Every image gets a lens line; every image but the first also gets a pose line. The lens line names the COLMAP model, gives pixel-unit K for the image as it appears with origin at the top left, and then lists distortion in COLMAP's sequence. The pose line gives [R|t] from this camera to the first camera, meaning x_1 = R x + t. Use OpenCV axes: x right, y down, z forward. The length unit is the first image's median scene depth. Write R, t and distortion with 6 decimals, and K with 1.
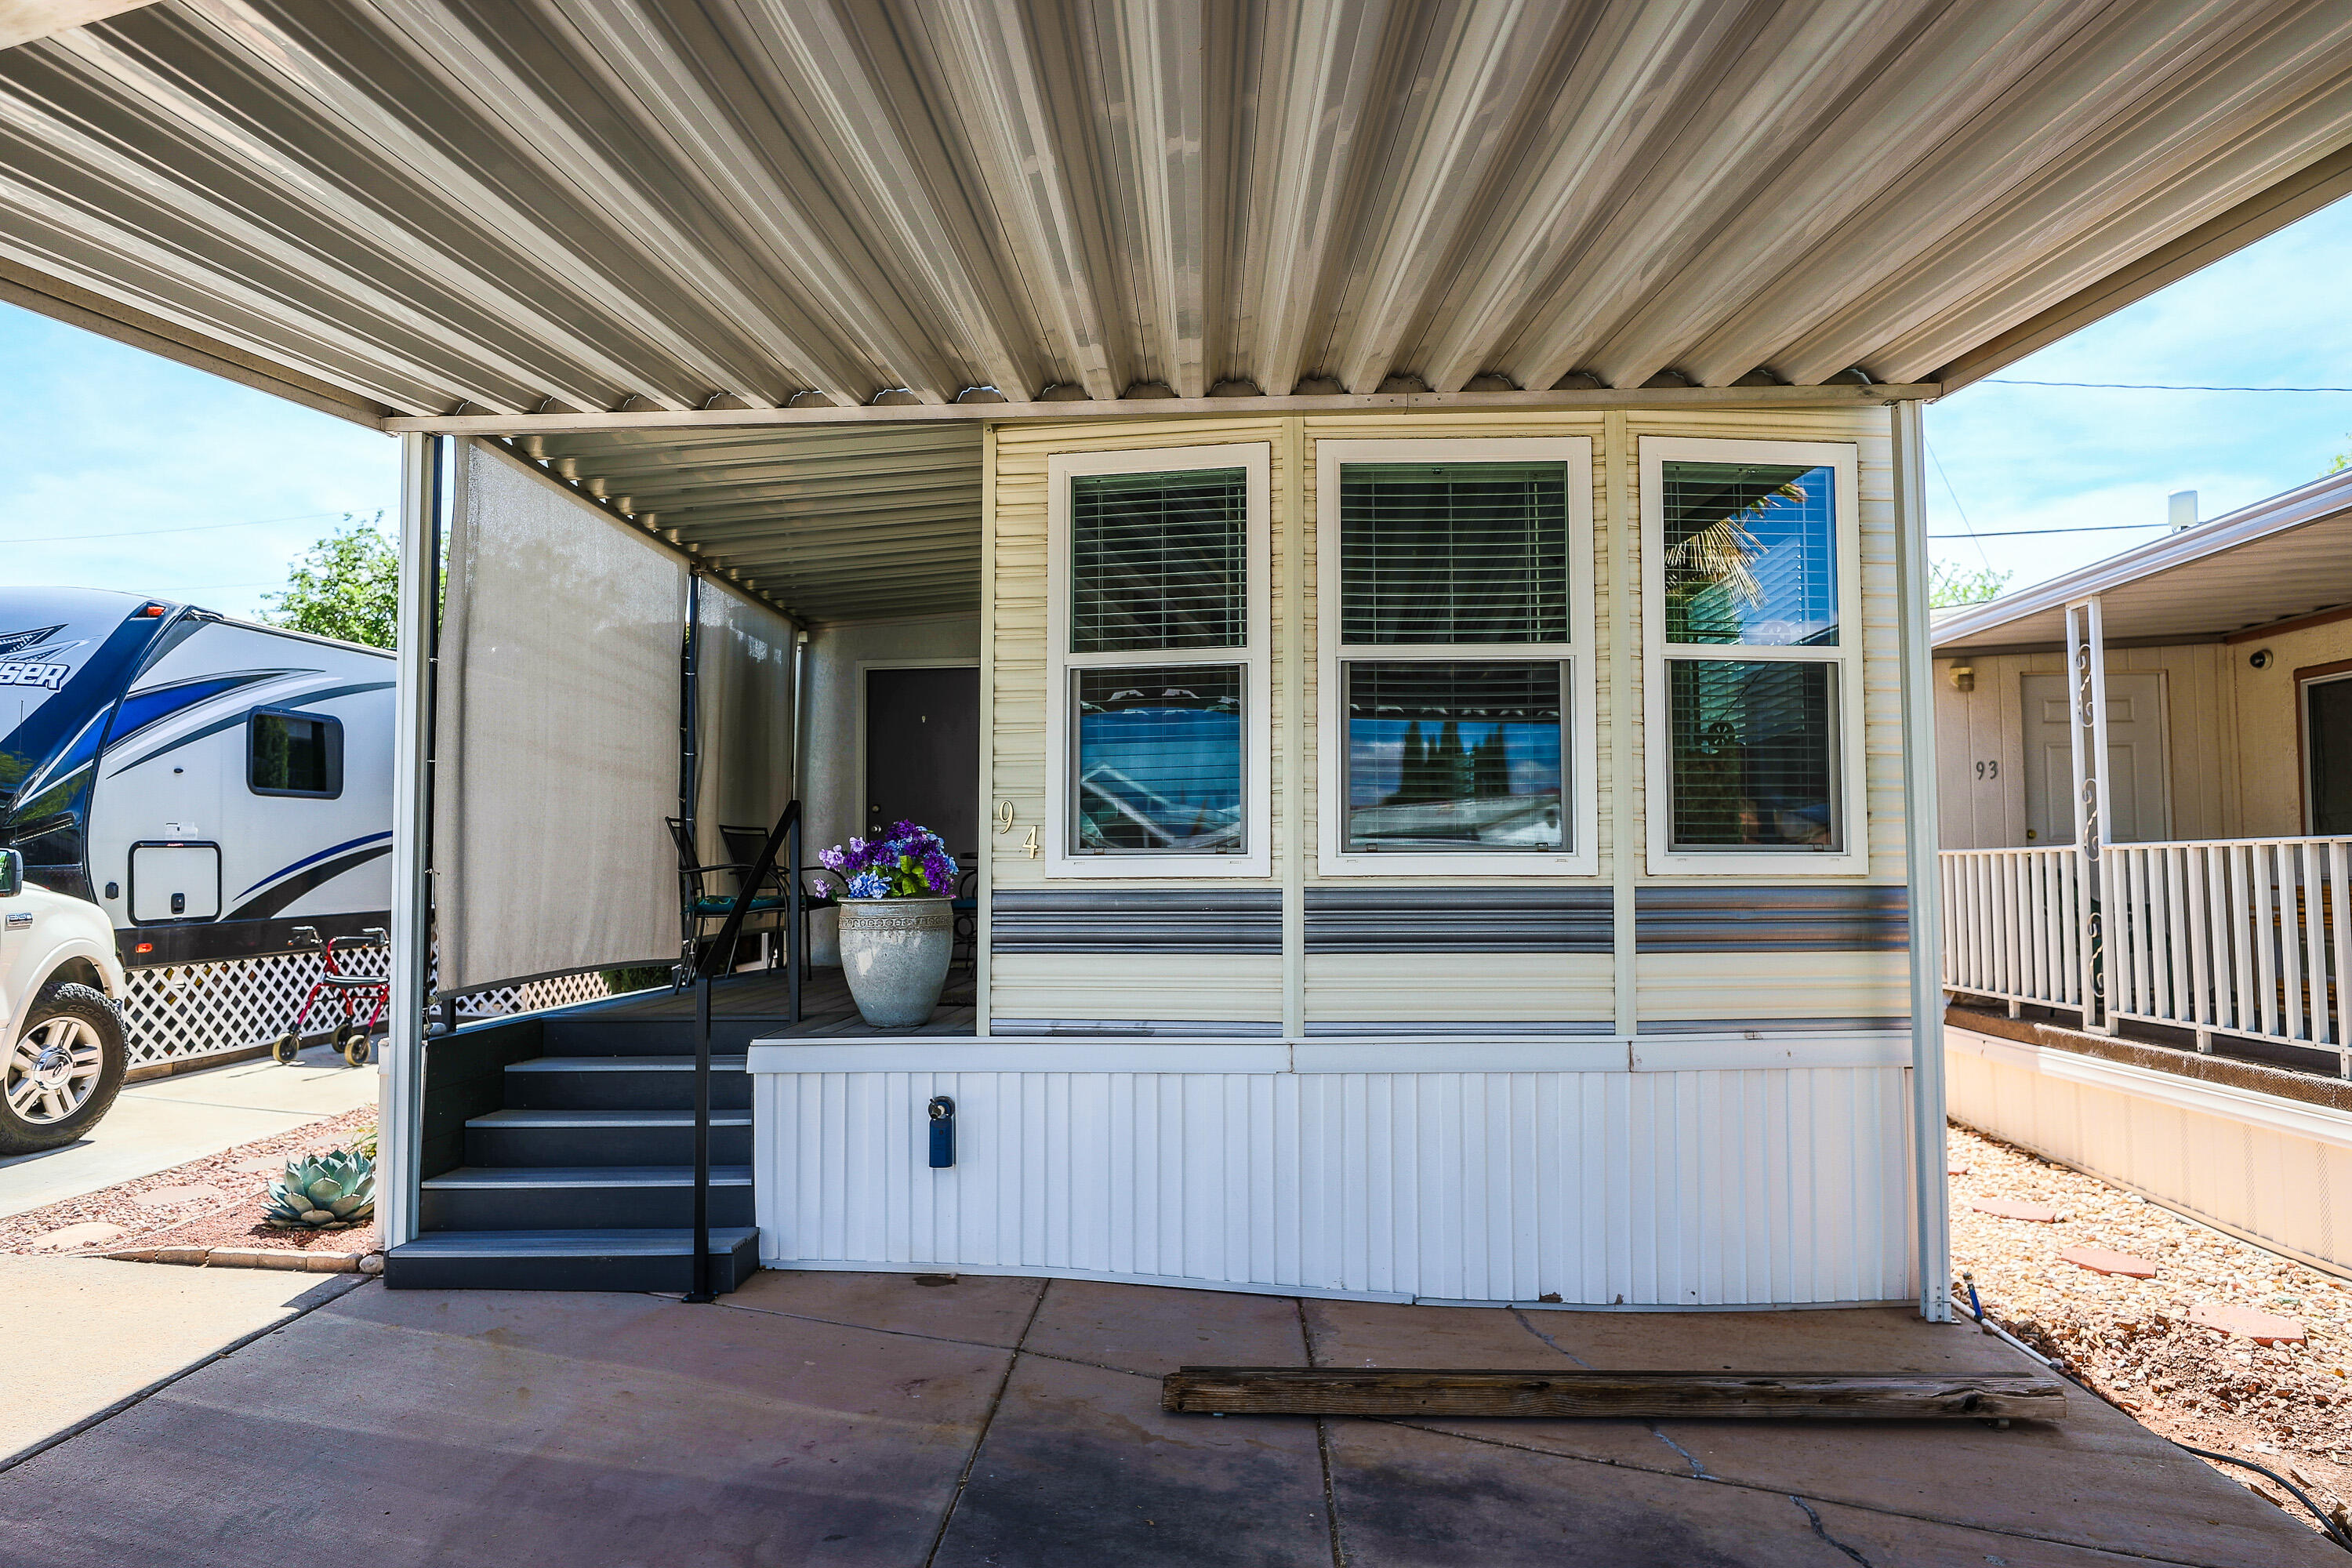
lens RADIAL K [[1461.3, 0, 1179.7], [0, 1461.3, 787.2], [0, 0, 1]] dist [-0.024449, 0.003558]
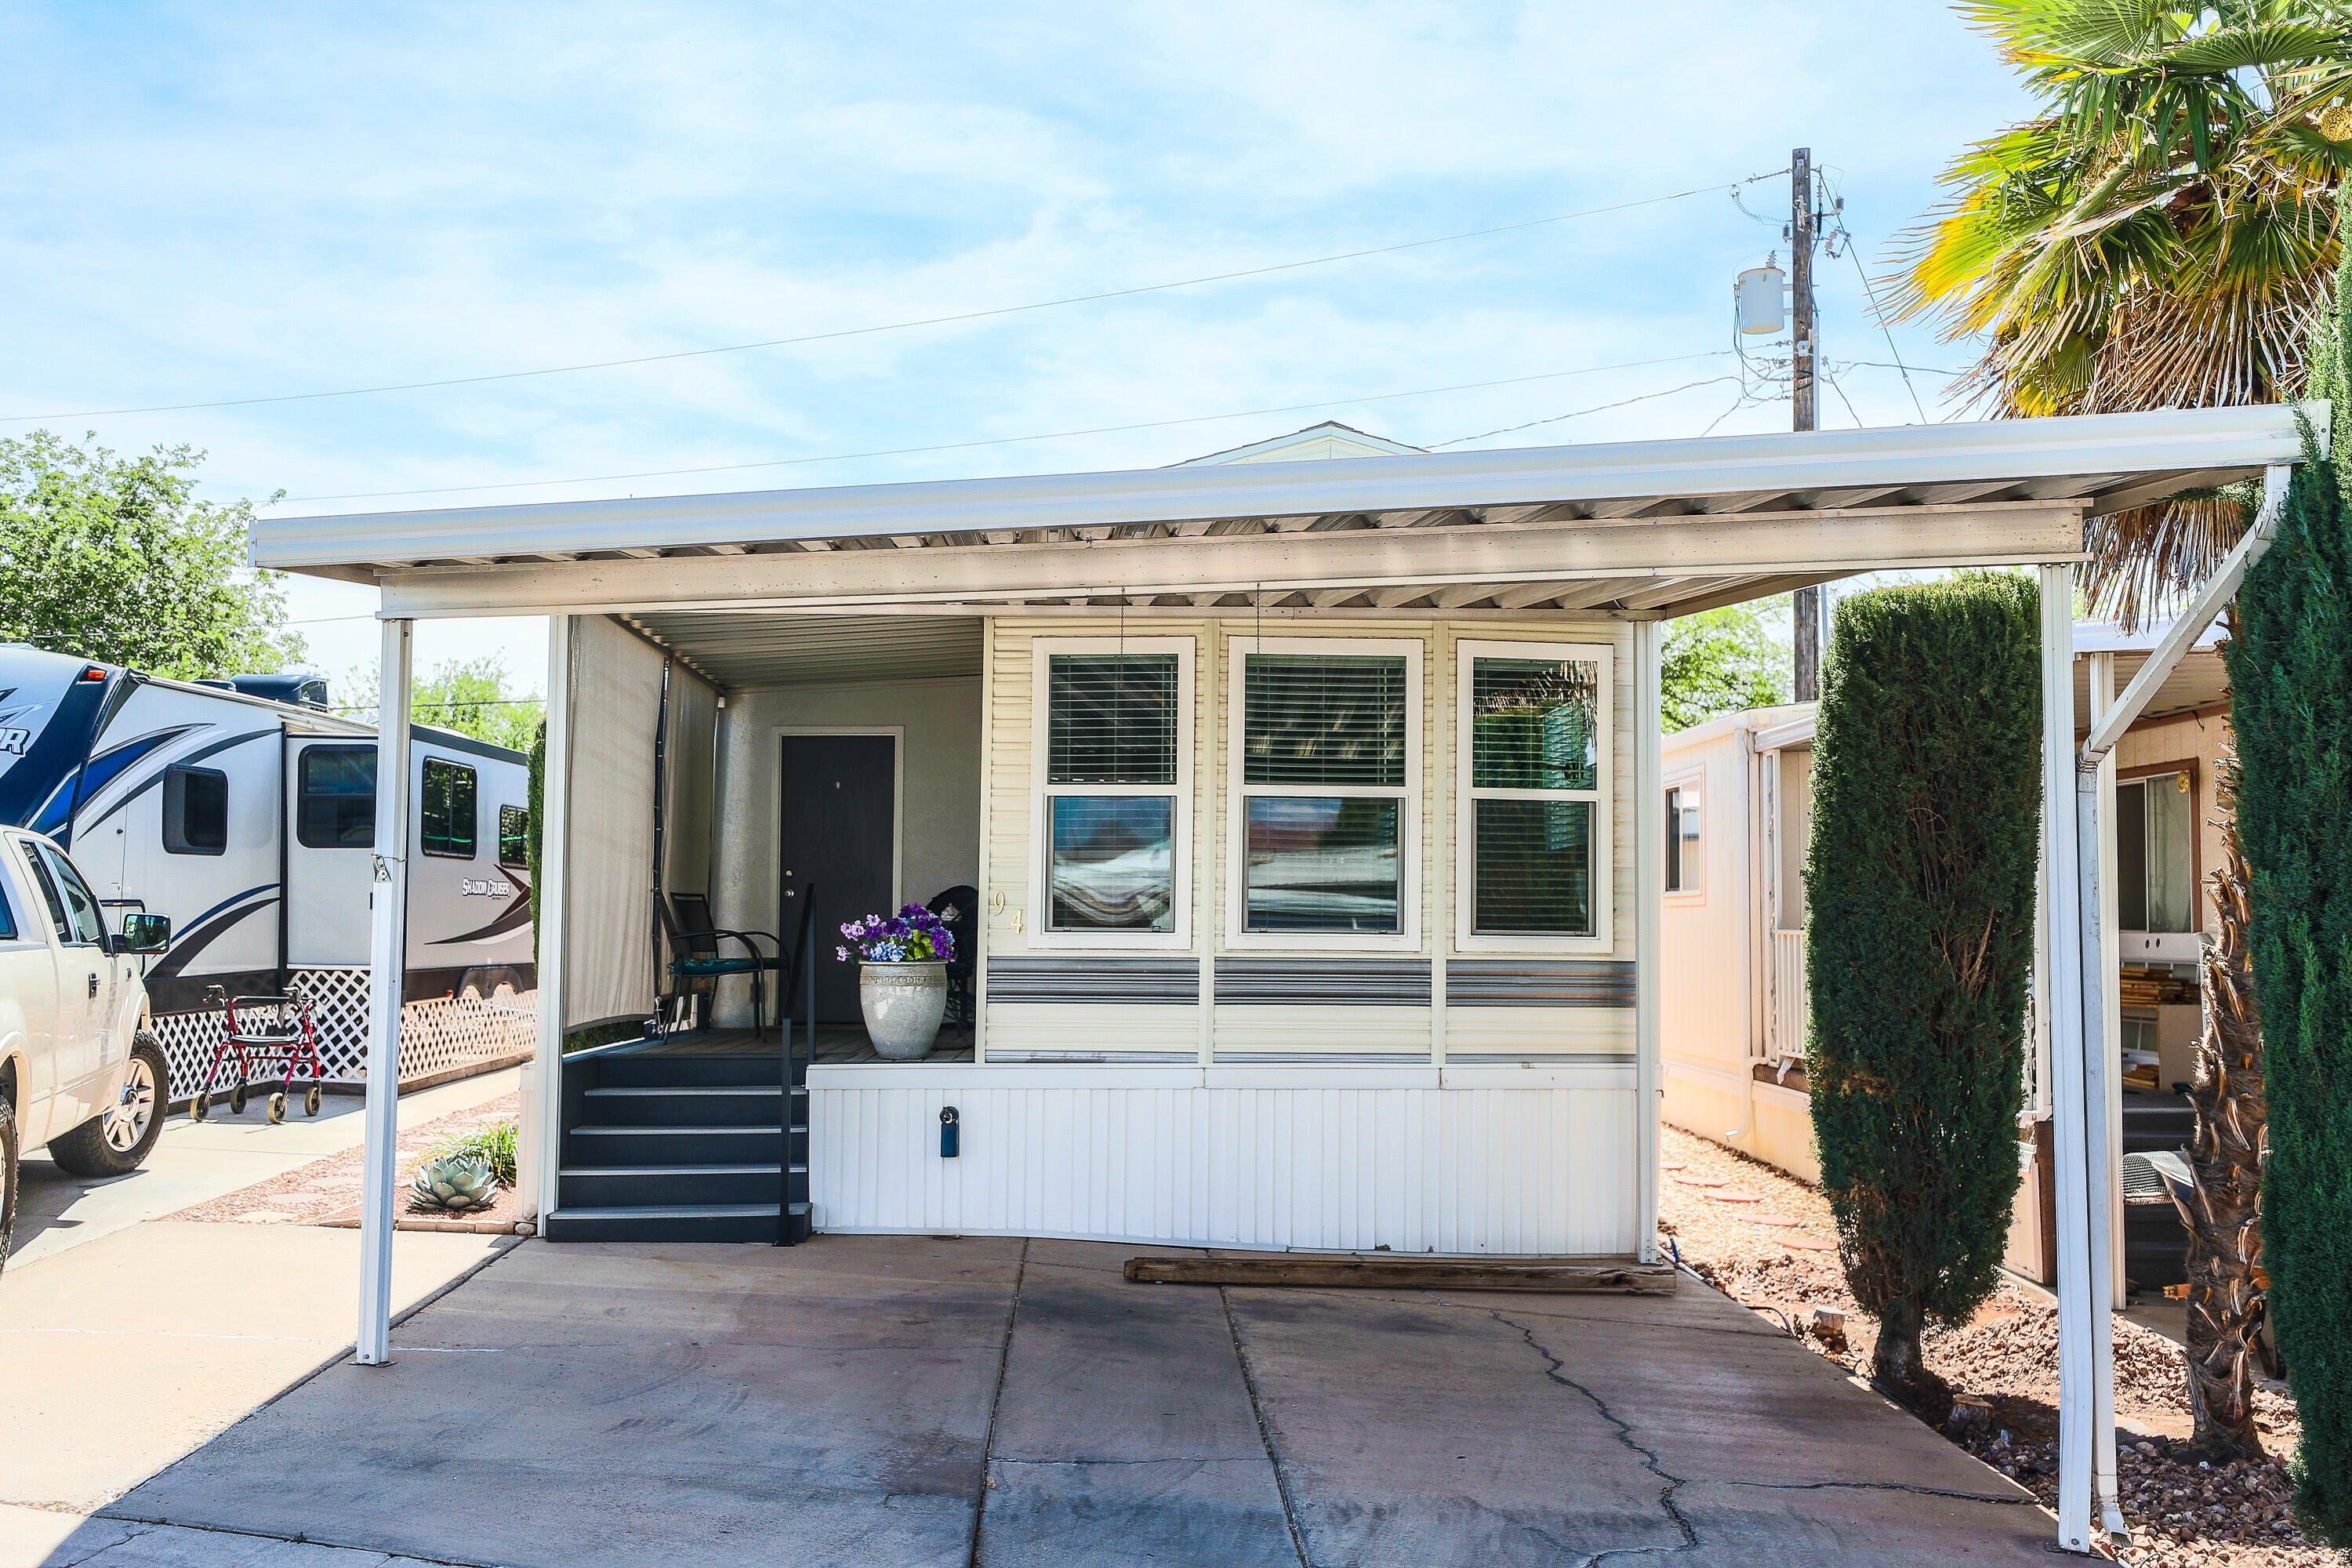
lens RADIAL K [[2231.8, 0, 1181.3], [0, 2231.8, 786.1], [0, 0, 1]] dist [-0.001745, 0.000000]
pose [[0.996953, 0.017114, 0.076103, -0.111087], [-0.016678, 0.999841, -0.006349, -0.080423], [-0.076199, 0.005061, 0.997080, -1.118779]]
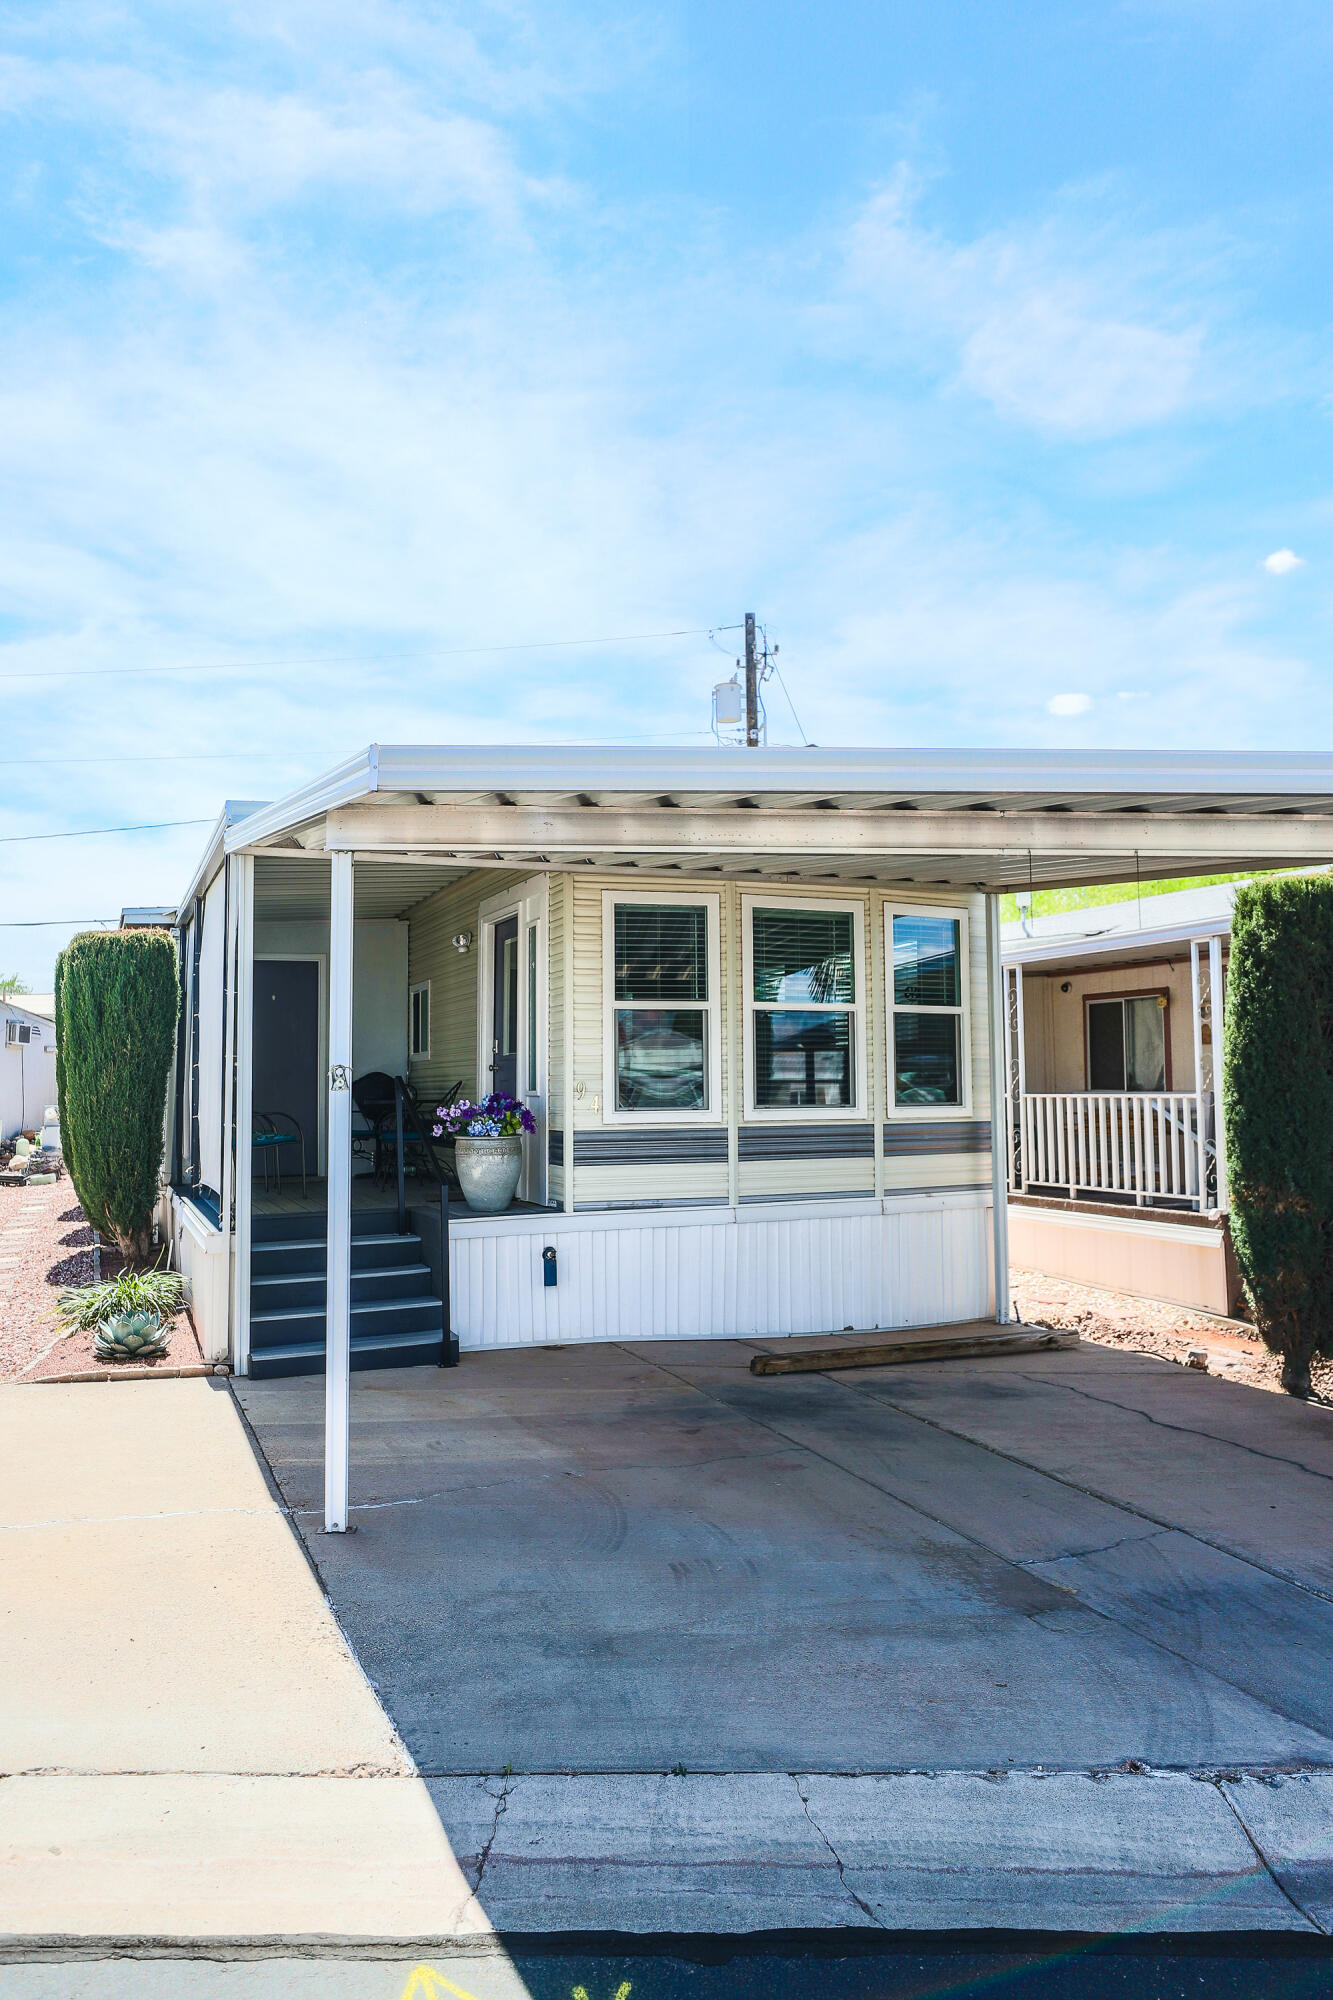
lens RADIAL K [[1343.7, 0, 655.5], [0, 1343.7, 998.5], [0, 0, 1]] dist [-0.031269, 0.000284]
pose [[0.908435, 0.022541, 0.417418, -0.744547], [-0.019244, 0.999742, -0.012104, -0.076451], [-0.417583, 0.002963, 0.908634, -0.560180]]
